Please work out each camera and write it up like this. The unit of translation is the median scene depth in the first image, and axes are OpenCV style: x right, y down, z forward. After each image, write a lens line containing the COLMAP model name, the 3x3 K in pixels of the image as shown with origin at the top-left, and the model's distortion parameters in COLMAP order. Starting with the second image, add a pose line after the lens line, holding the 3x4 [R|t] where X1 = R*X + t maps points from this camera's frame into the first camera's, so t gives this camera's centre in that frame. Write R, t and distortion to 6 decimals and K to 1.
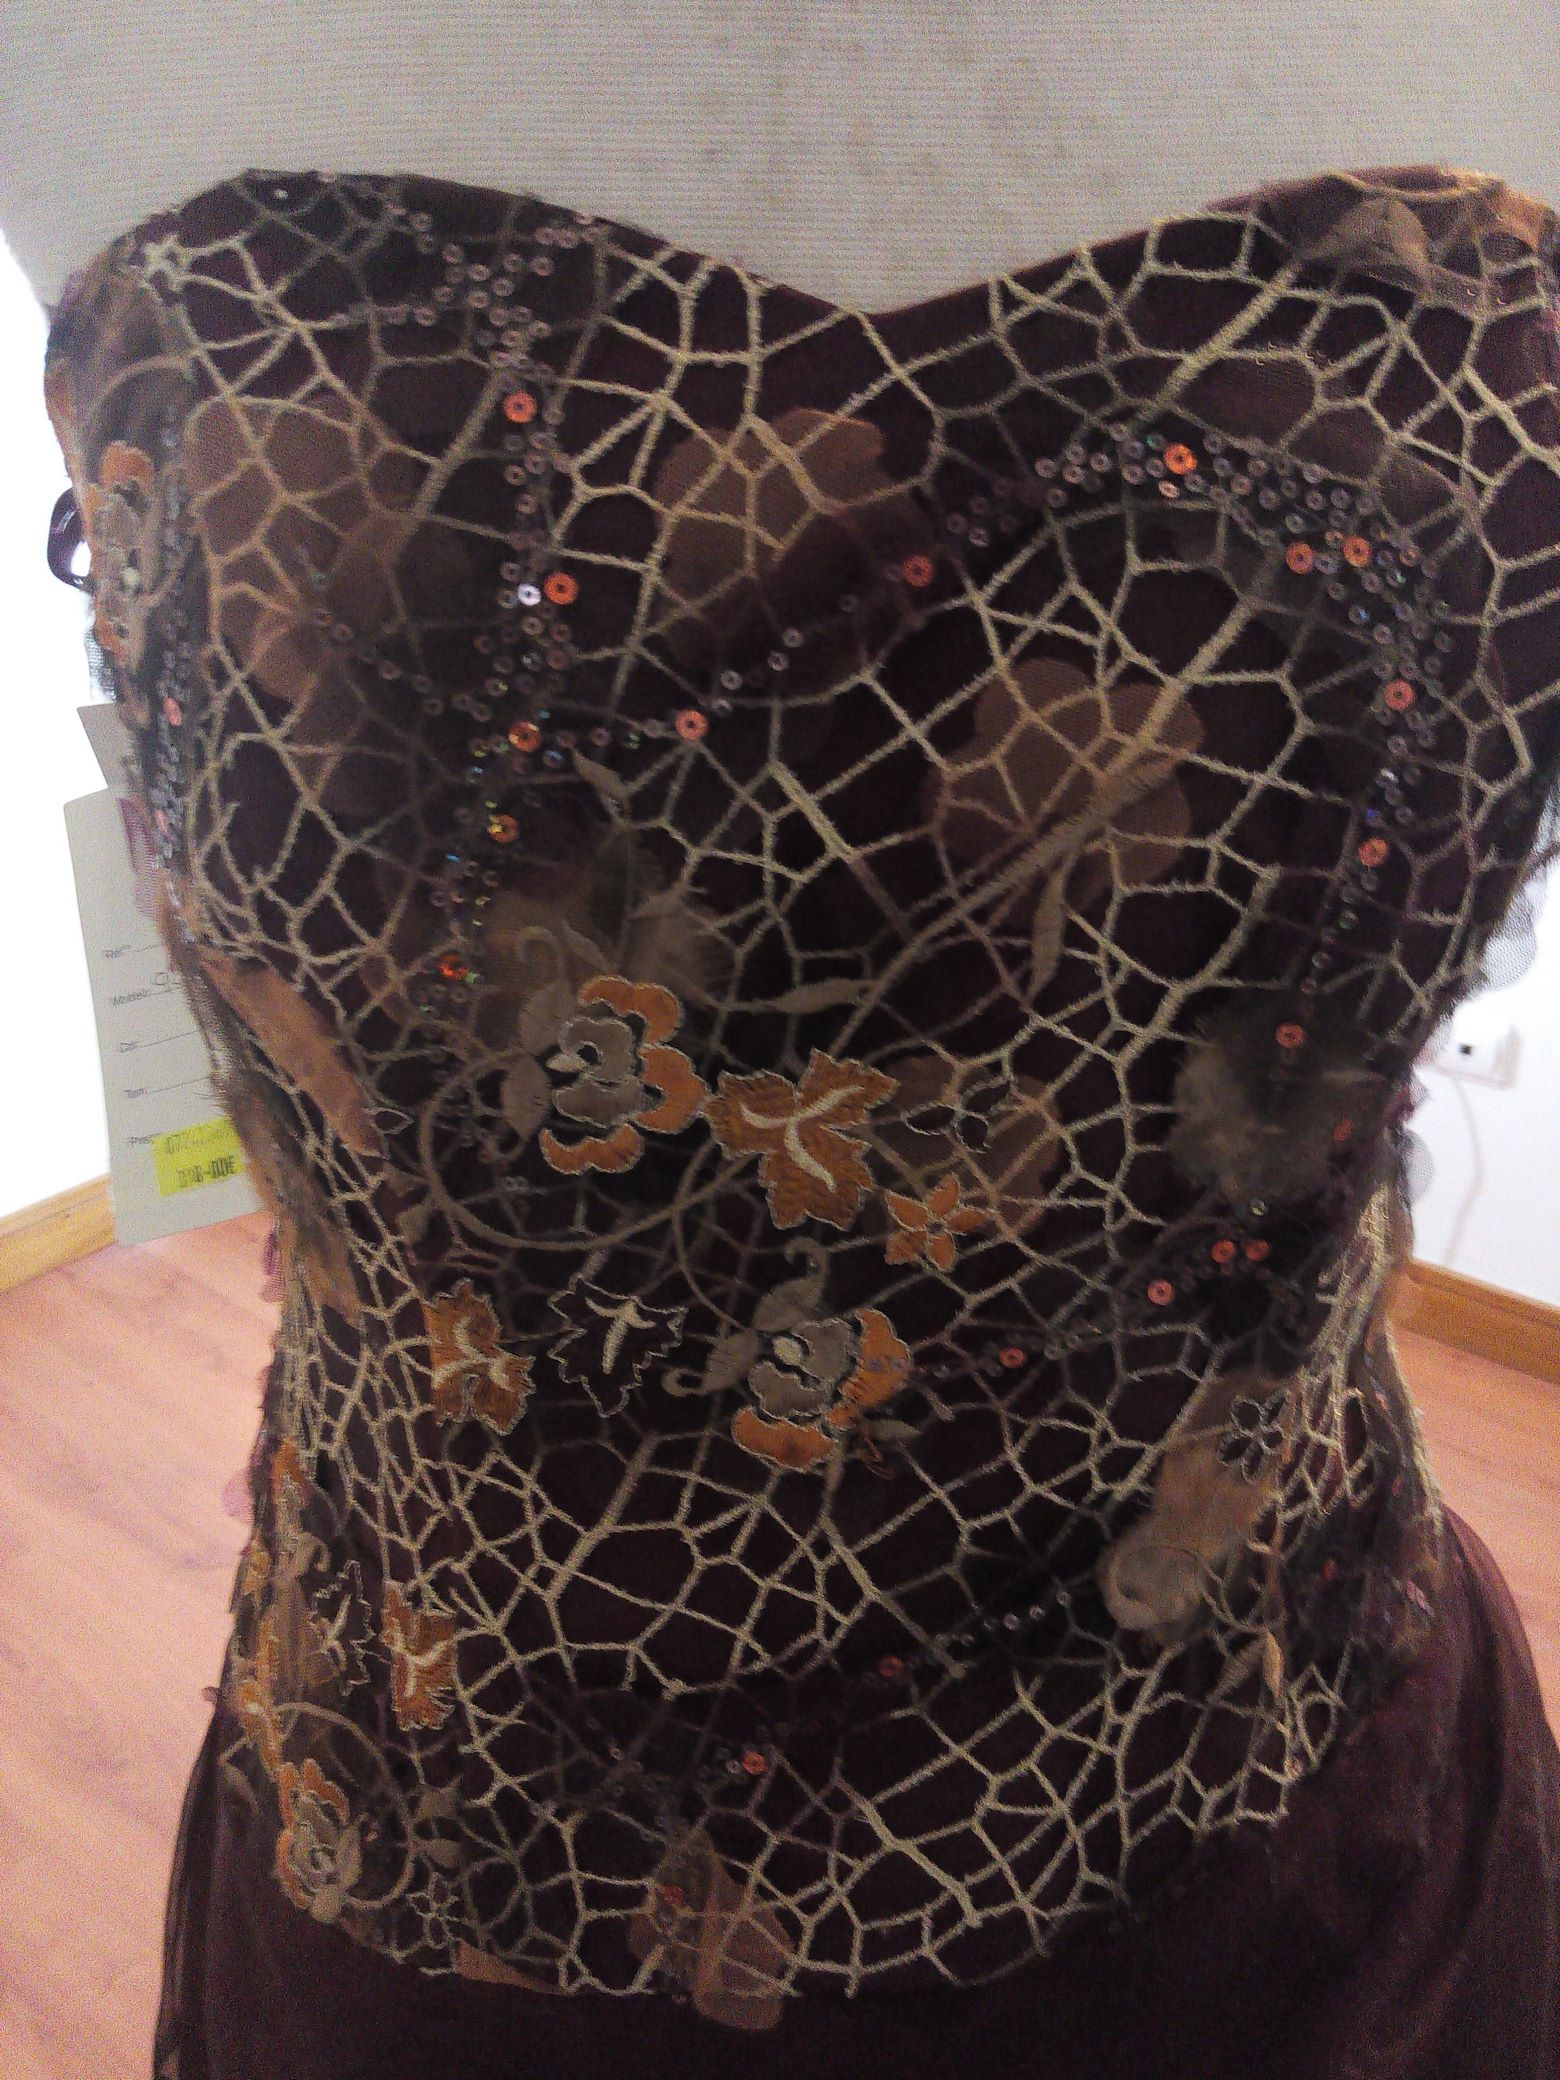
lens RADIAL K [[1525.2, 0, 780.0], [0, 1525.2, 1040.0], [0, 0, 1]] dist [0.092253, -0.158093]
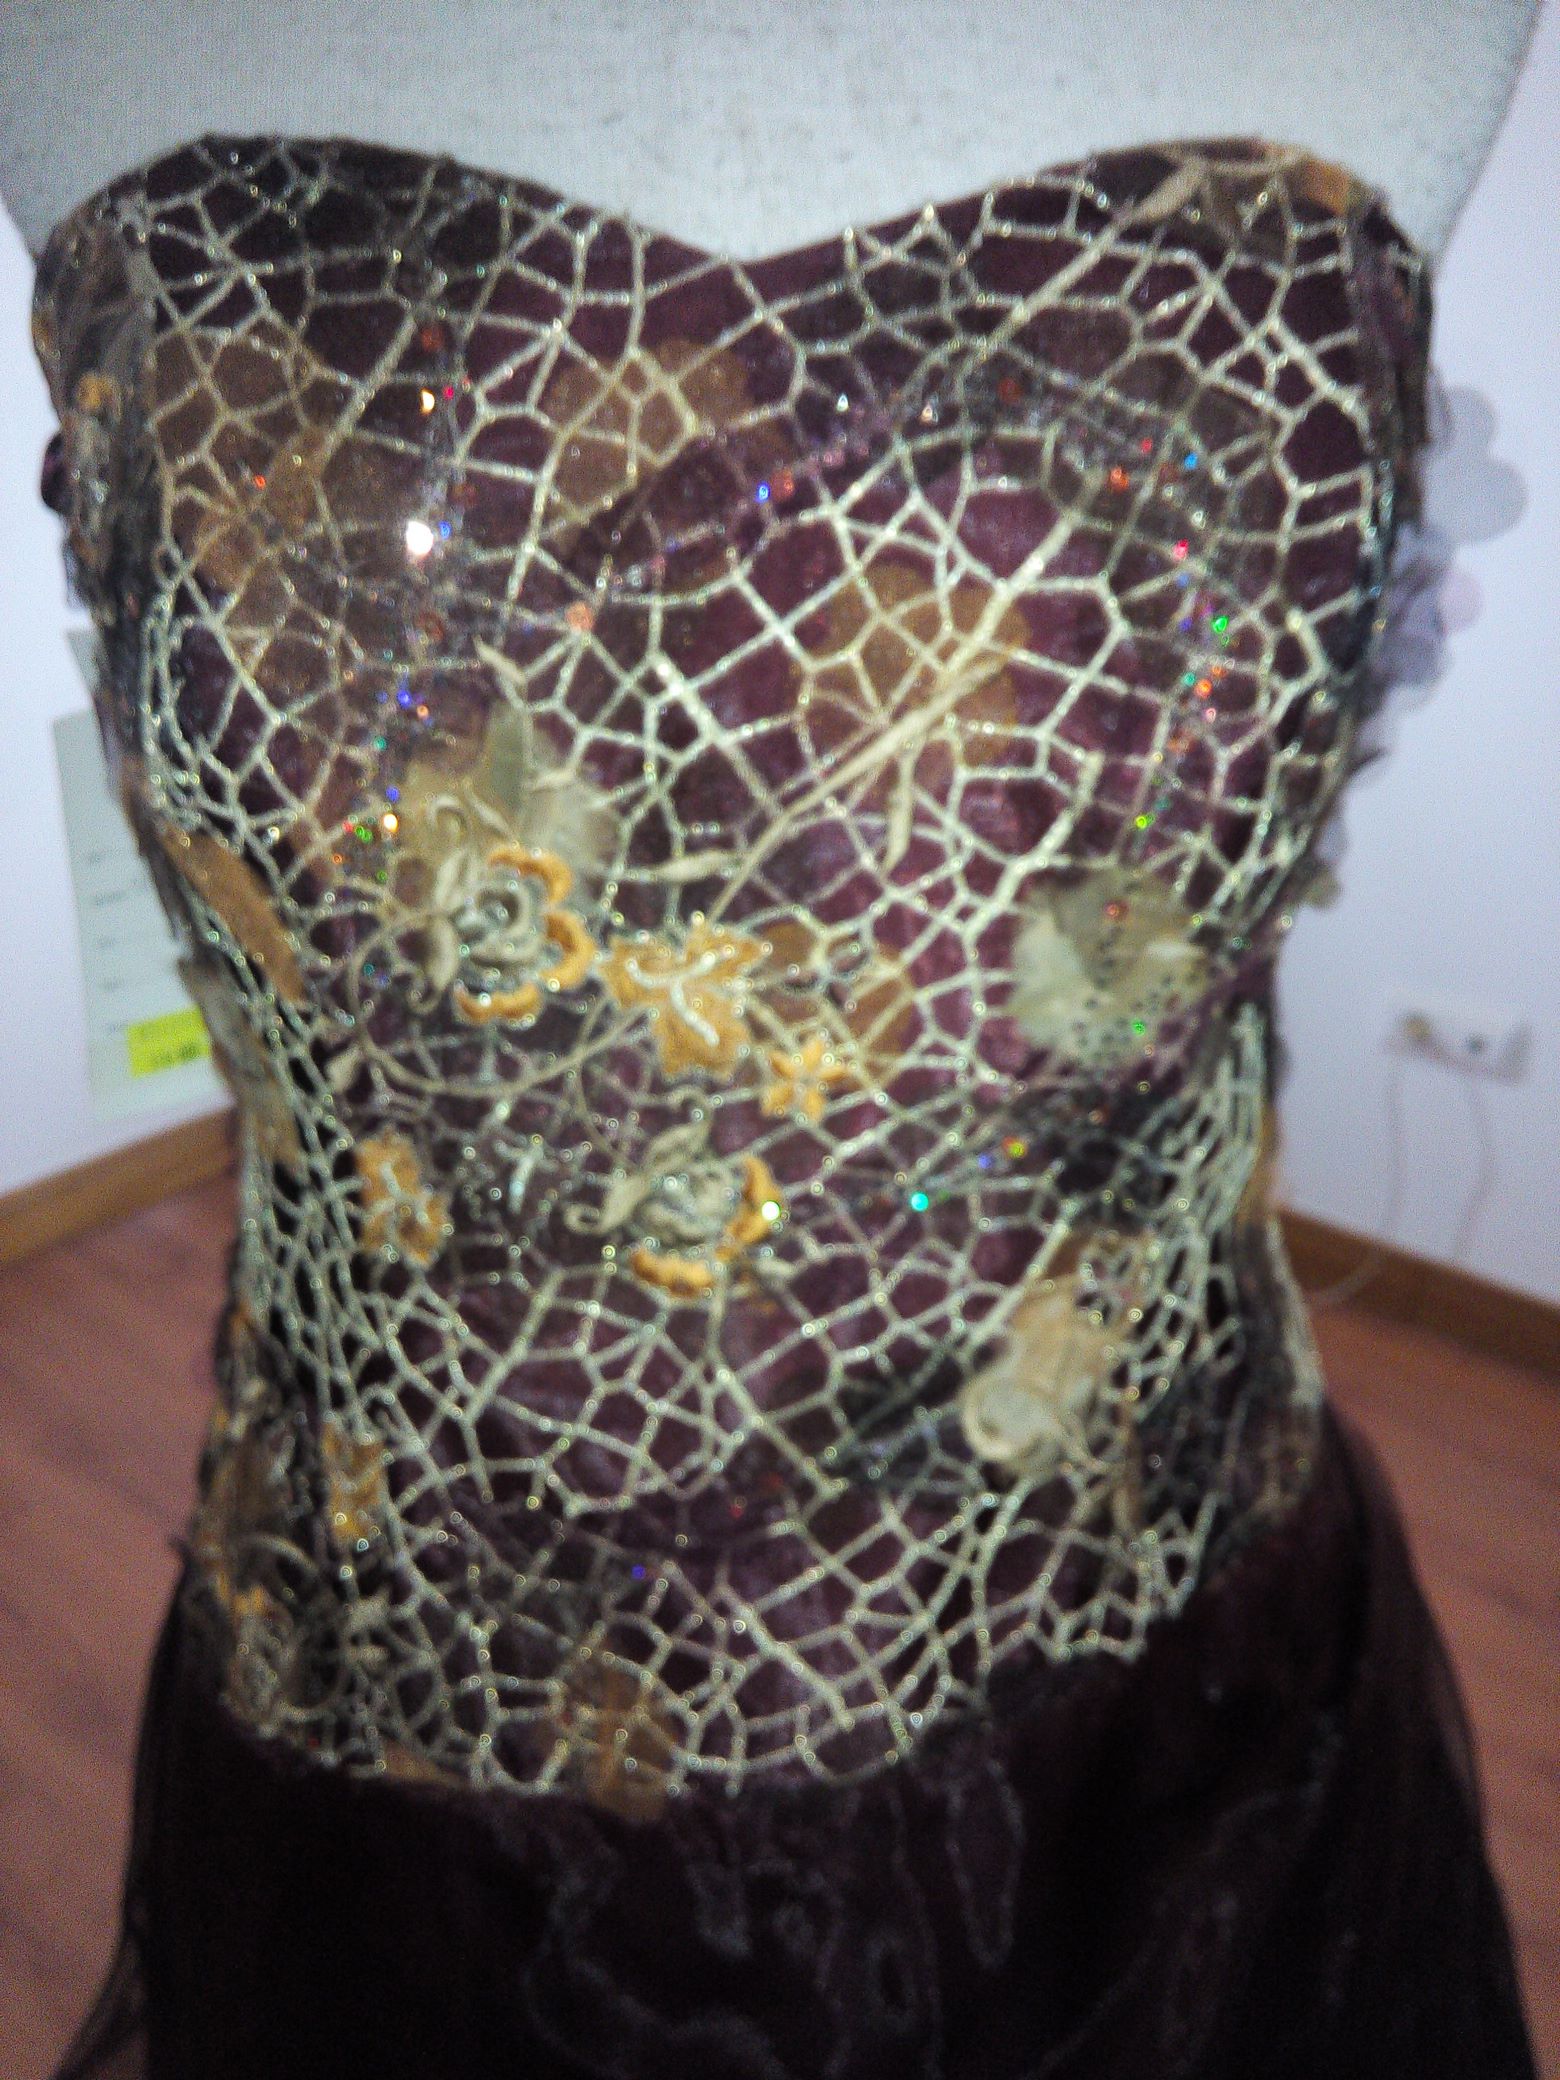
lens RADIAL K [[1525.2, 0, 780.0], [0, 1525.2, 1040.0], [0, 0, 1]] dist [0.092253, -0.158093]
pose [[0.999817, 0.015490, -0.011237, 0.097318], [-0.015542, 0.999869, -0.004561, 0.099790], [0.011165, 0.004735, 0.999926, -0.128530]]
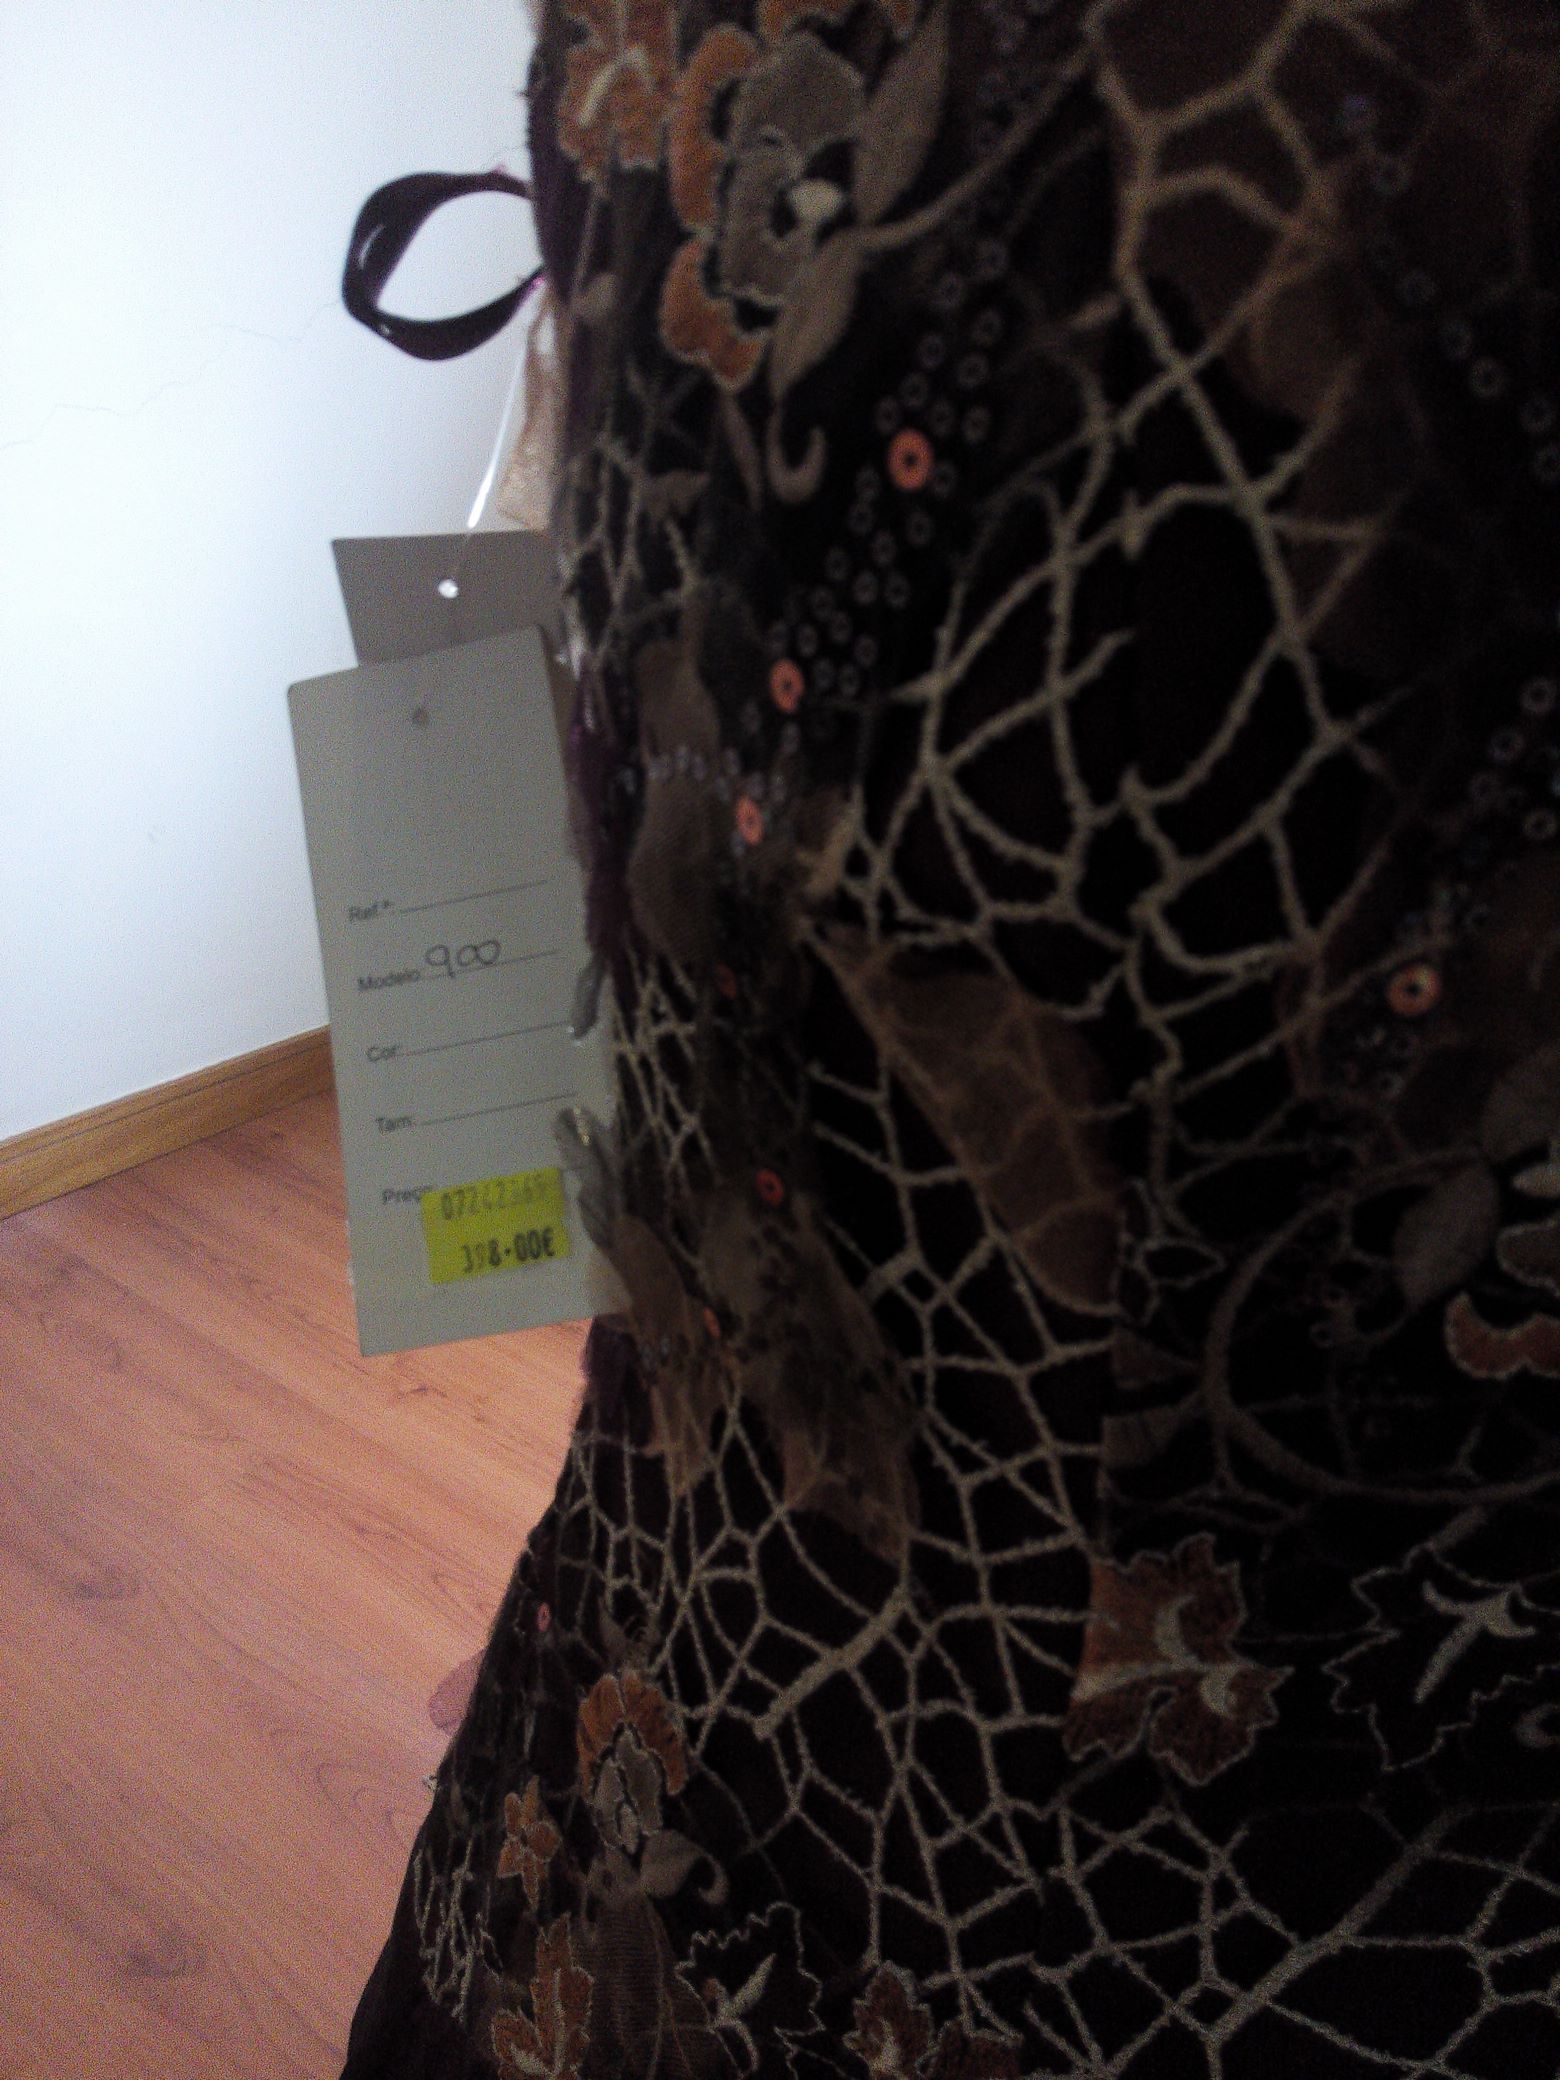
lens RADIAL K [[1577.3, 0, 780.0], [0, 1577.3, 1040.0], [0, 0, 1]] dist [0.038251, -0.054004]
pose [[0.996323, 0.061012, 0.060145, -0.429816], [-0.061139, 0.998129, 0.000262, -0.017284], [-0.060016, -0.003938, 0.998190, 0.450591]]
